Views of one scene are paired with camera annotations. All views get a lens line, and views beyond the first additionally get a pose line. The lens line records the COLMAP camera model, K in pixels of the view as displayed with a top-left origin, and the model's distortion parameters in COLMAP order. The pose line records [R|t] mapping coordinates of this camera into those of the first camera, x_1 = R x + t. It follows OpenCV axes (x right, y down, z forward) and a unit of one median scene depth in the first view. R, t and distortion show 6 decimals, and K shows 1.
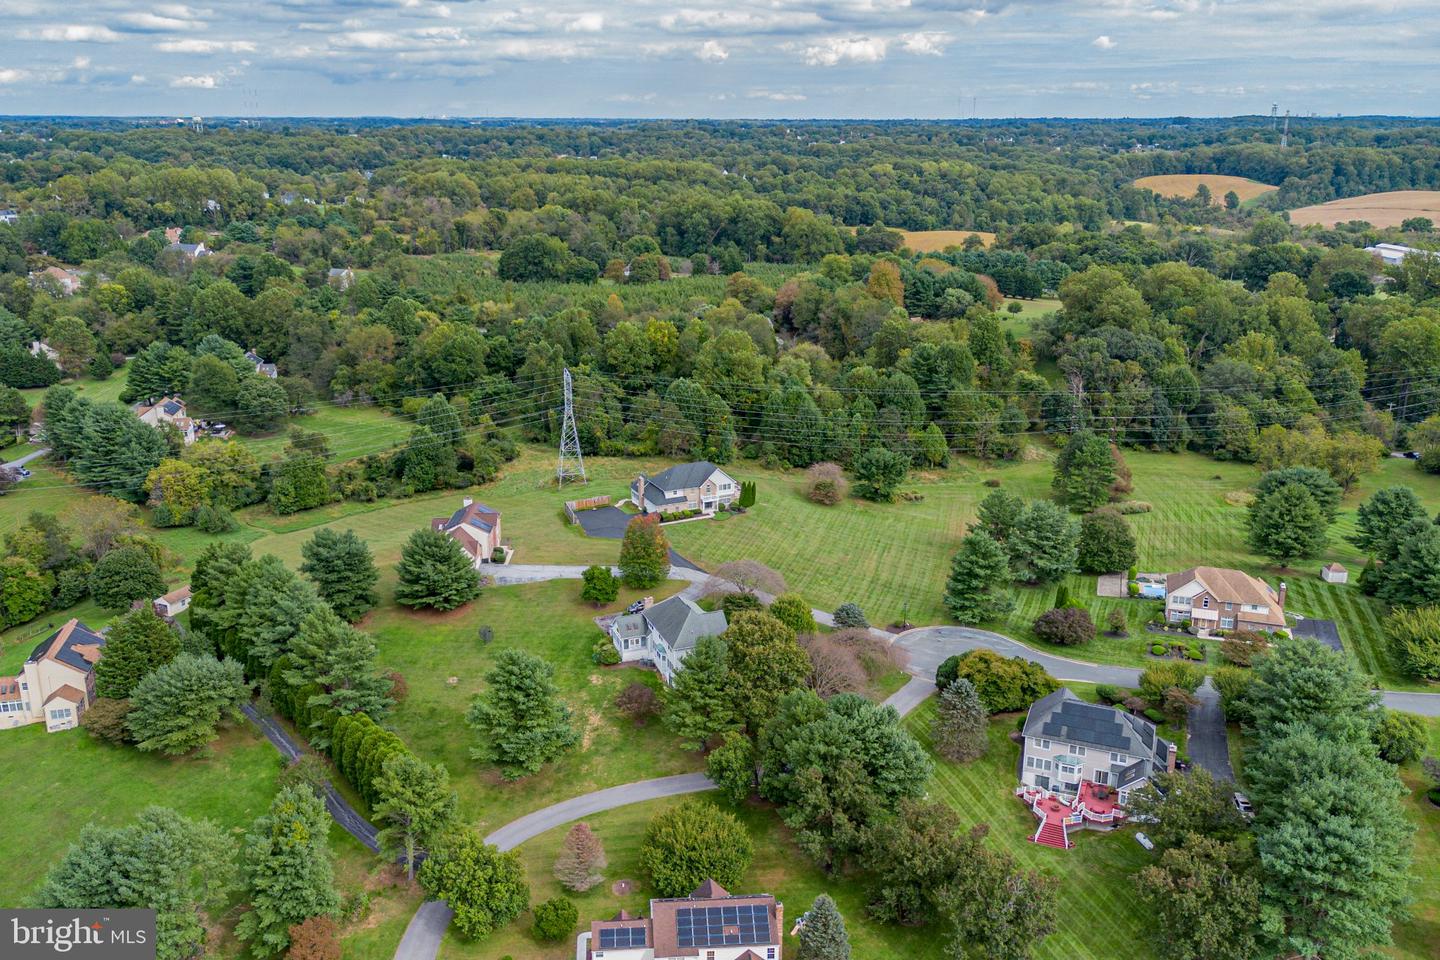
lens RADIAL K [[1206.9, 0, 711.9], [0, 1206.9, 476.8], [0, 0, 1]] dist [0.046419, -0.058684]
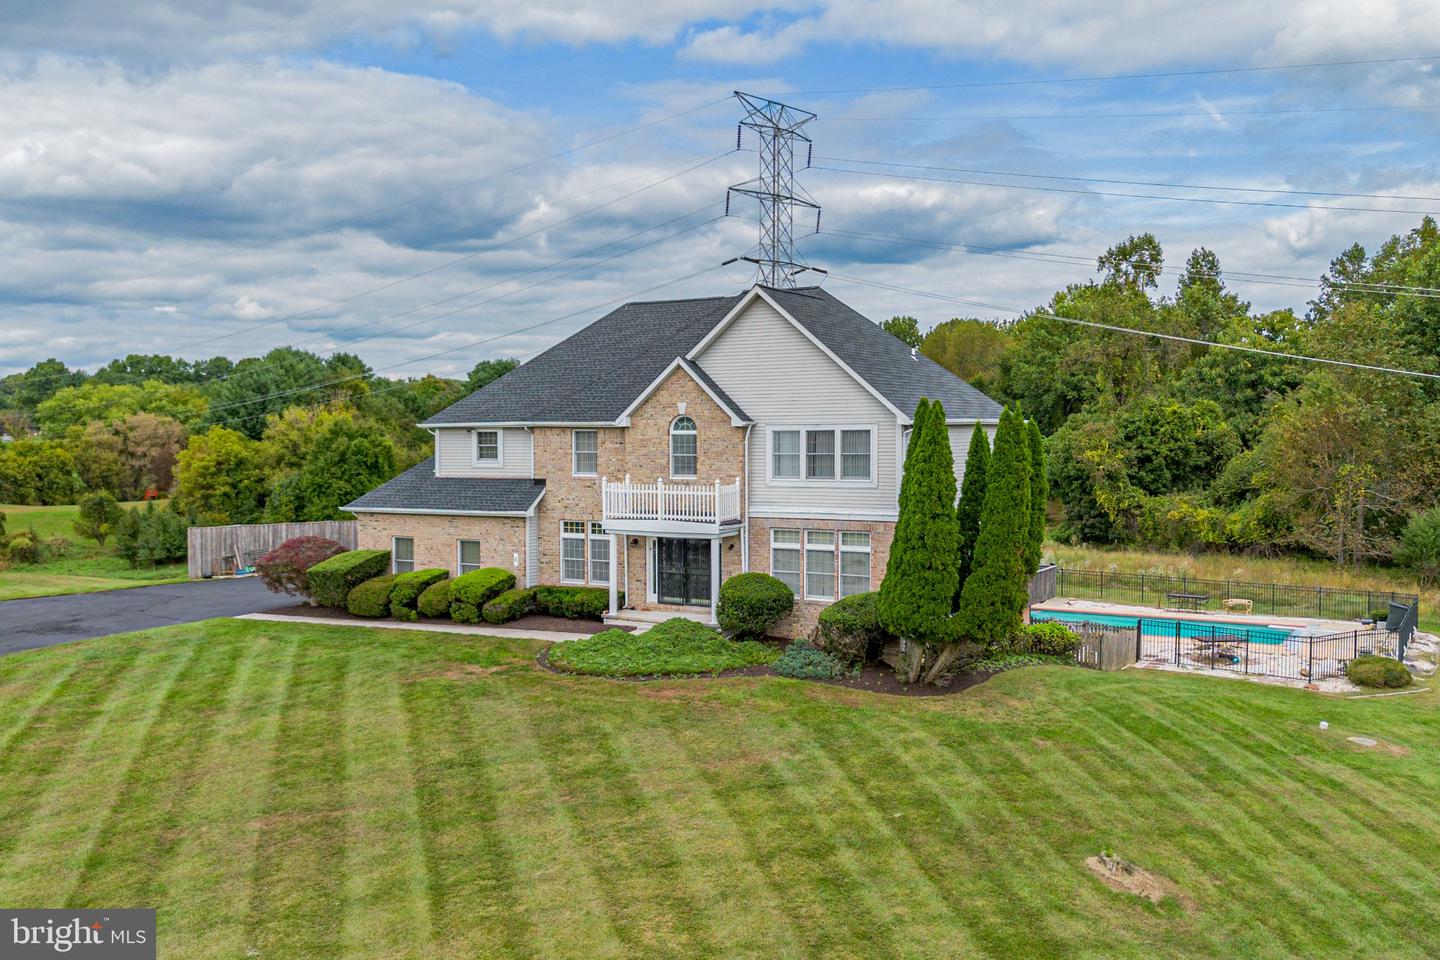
lens RADIAL K [[1335.5, 0, 713.5], [0, 1335.5, 484.4], [0, 0, 1]] dist [0.048538, 0.000000]
pose [[0.556244, 0.024597, -0.830655, 0.094209], [-0.234585, 0.963557, -0.128557, 0.025211], [0.797221, 0.266369, 0.541743, 0.732195]]
